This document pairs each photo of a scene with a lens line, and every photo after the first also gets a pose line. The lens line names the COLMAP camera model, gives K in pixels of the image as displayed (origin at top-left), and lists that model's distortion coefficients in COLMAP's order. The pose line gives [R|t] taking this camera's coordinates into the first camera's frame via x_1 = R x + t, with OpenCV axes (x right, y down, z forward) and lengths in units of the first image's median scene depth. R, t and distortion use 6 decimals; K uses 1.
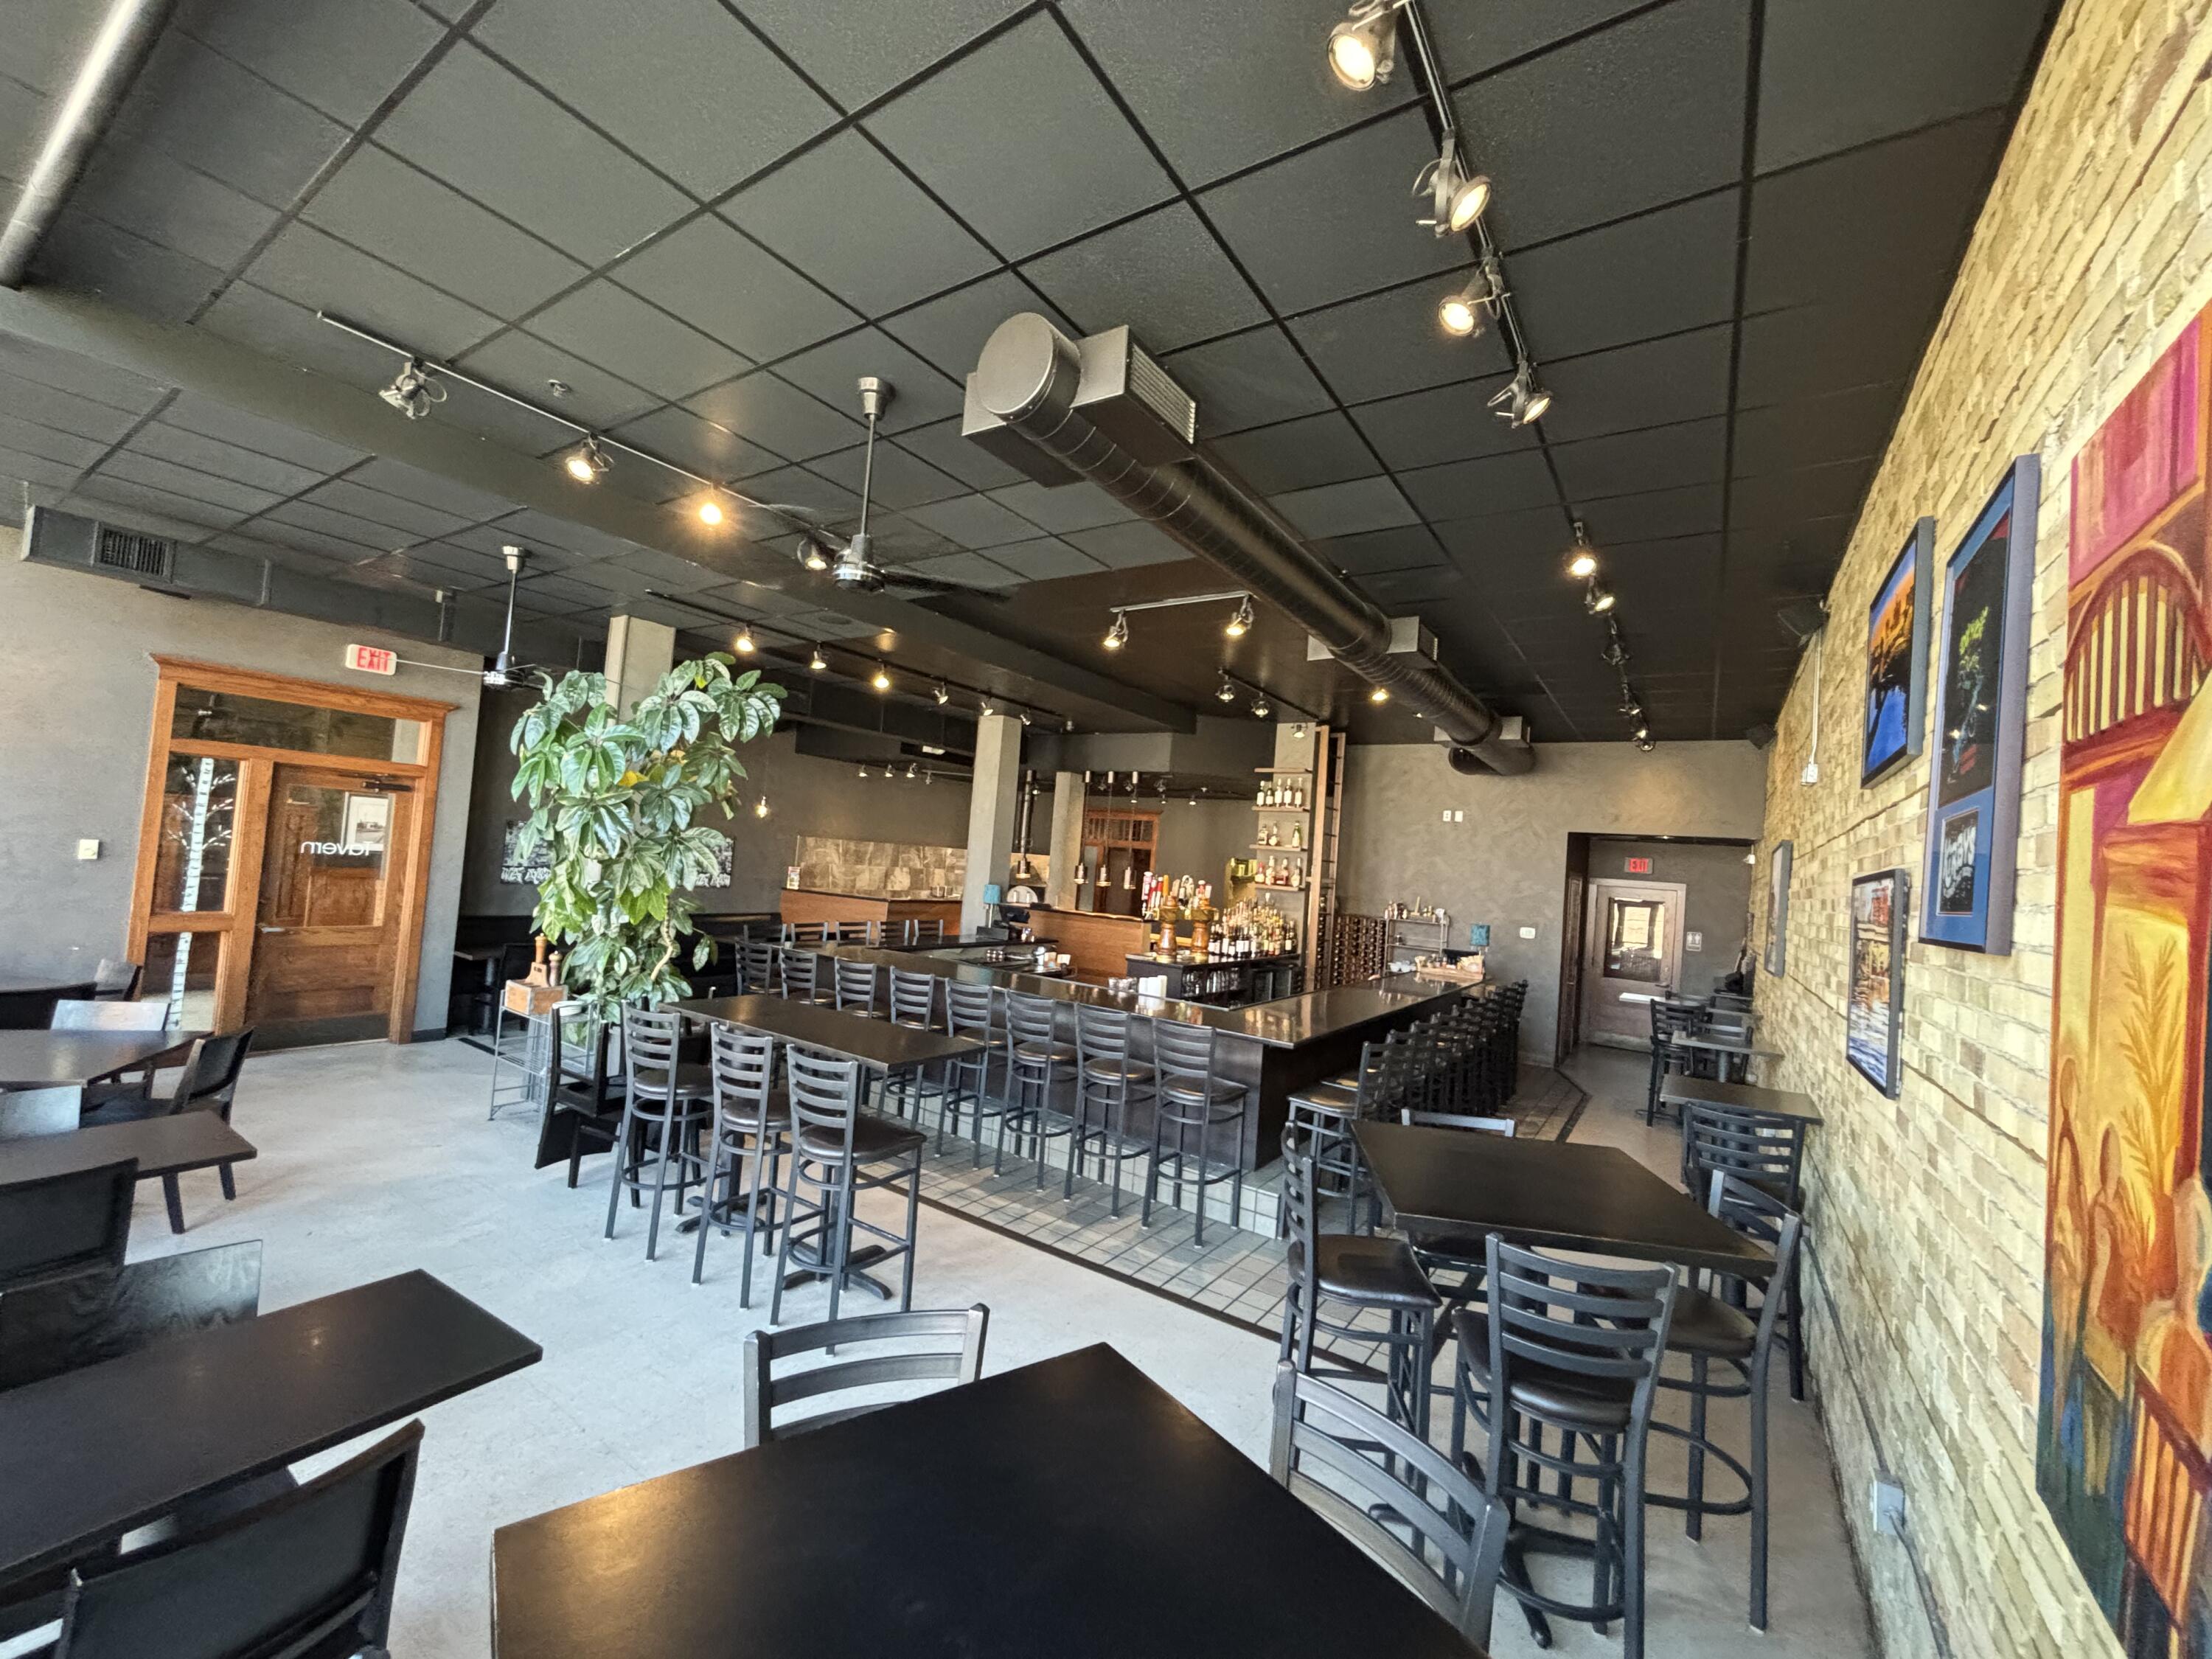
lens RADIAL K [[885.4, 0, 1100.9], [0, 885.4, 831.4], [0, 0, 1]] dist [0.010277, -0.007278]
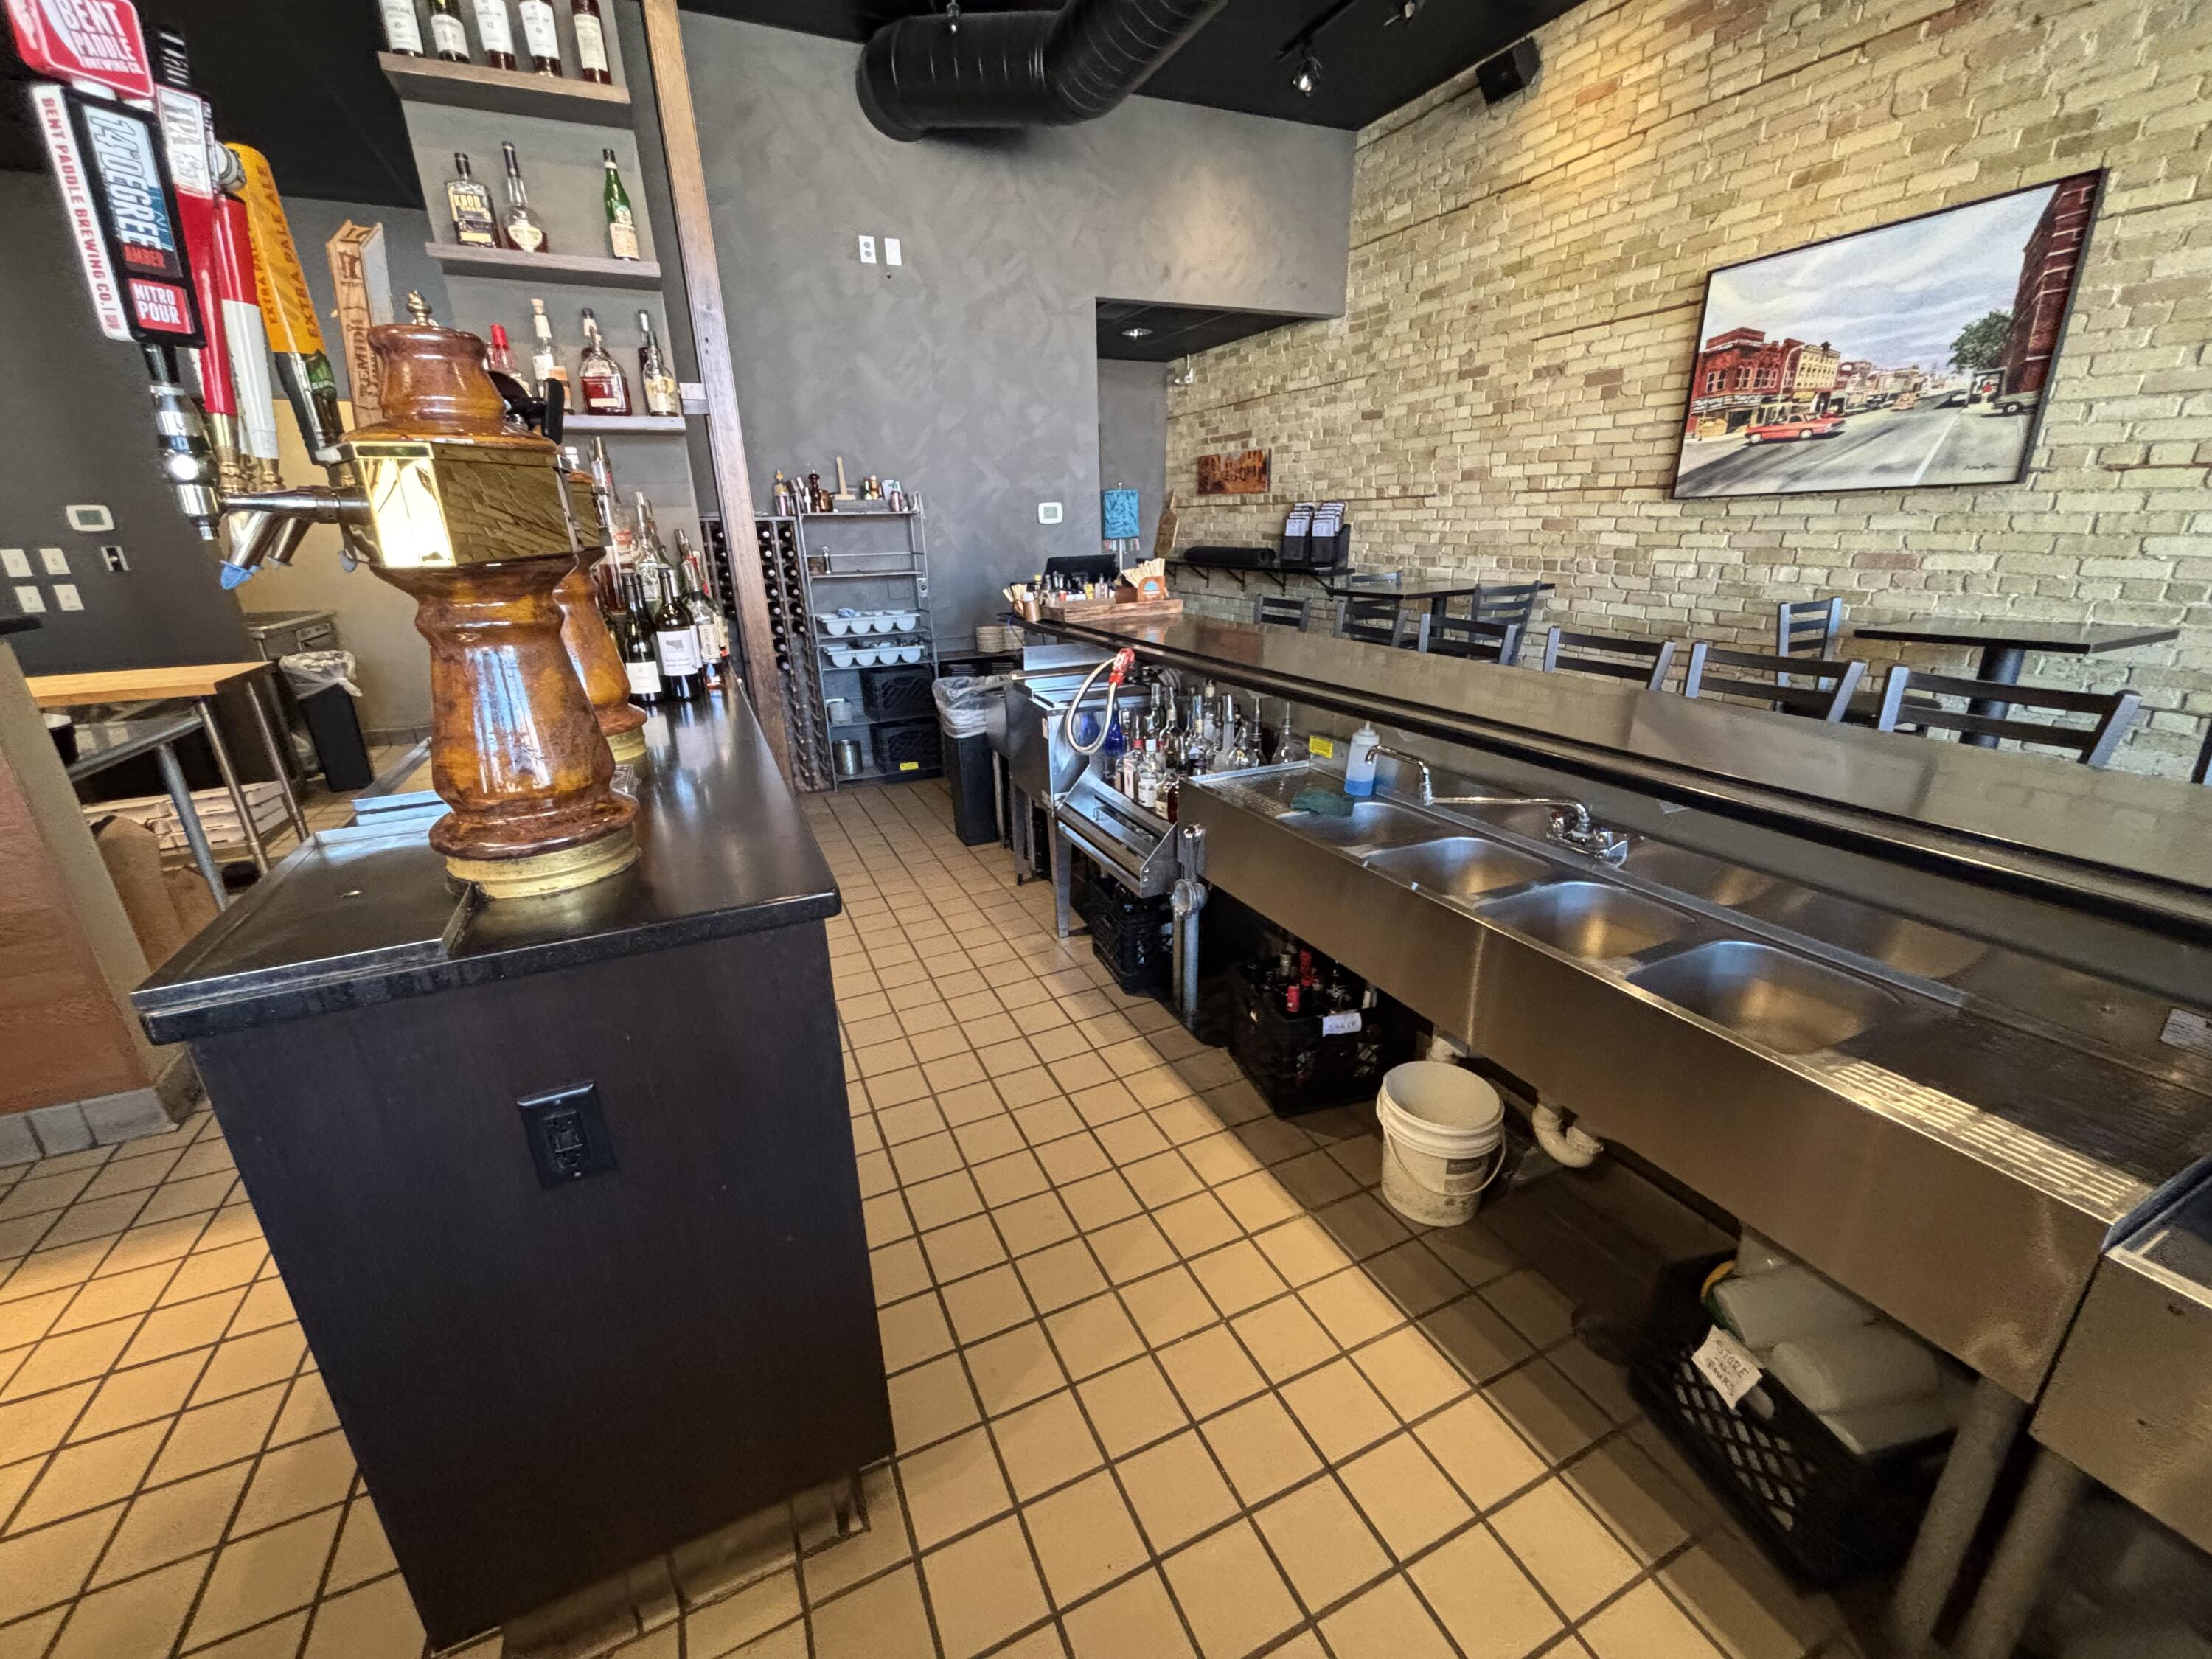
lens RADIAL K [[891.0, 0, 1098.7], [0, 891.0, 828.1], [0, 0, 1]] dist [0.008595, -0.000130]
pose [[0.511789, -0.367155, 0.776704, 0.008541], [0.033156, 0.911846, 0.409191, 0.063755], [-0.858471, -0.183667, 0.478846, 0.641387]]
